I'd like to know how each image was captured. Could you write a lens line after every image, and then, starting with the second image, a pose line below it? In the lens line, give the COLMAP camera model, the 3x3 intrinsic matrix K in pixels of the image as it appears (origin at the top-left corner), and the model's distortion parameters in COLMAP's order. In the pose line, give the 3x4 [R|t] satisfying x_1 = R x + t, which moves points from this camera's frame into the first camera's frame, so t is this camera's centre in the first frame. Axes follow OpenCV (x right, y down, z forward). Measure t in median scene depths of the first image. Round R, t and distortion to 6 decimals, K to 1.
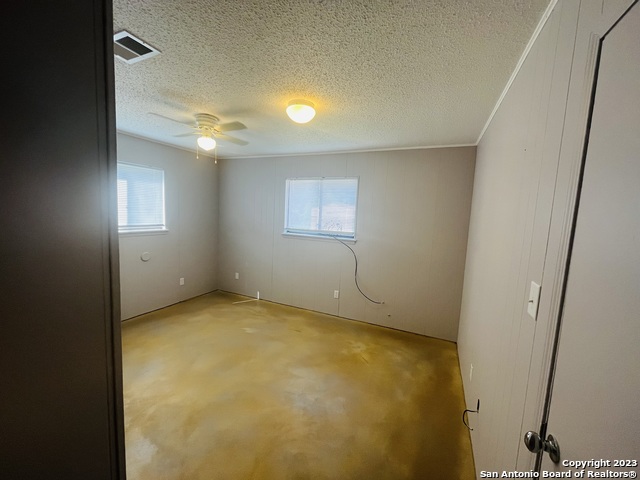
lens RADIAL K [[257.0, 0, 319.8], [0, 257.0, 240.1], [0, 0, 1]] dist [-0.006034, -0.000891]
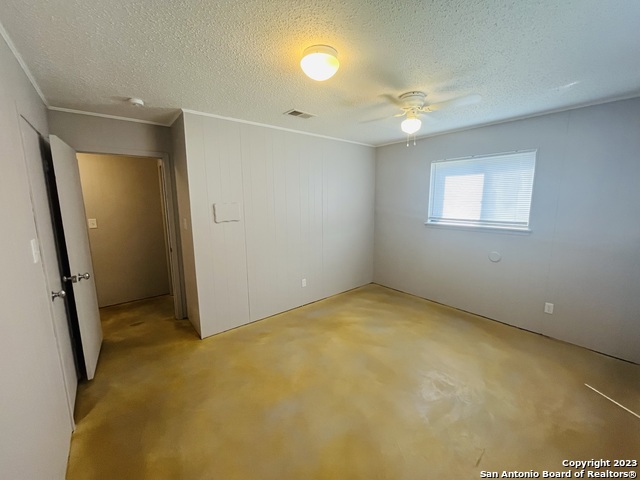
lens RADIAL K [[257.0, 0, 320.2], [0, 257.0, 239.4], [0, 0, 1]] dist [-0.006034, -0.000891]
pose [[-0.443679, 0.097951, -0.890817, 0.376226], [-0.113041, 0.979953, 0.164053, -0.071204], [0.889028, 0.173486, -0.423712, 0.822534]]
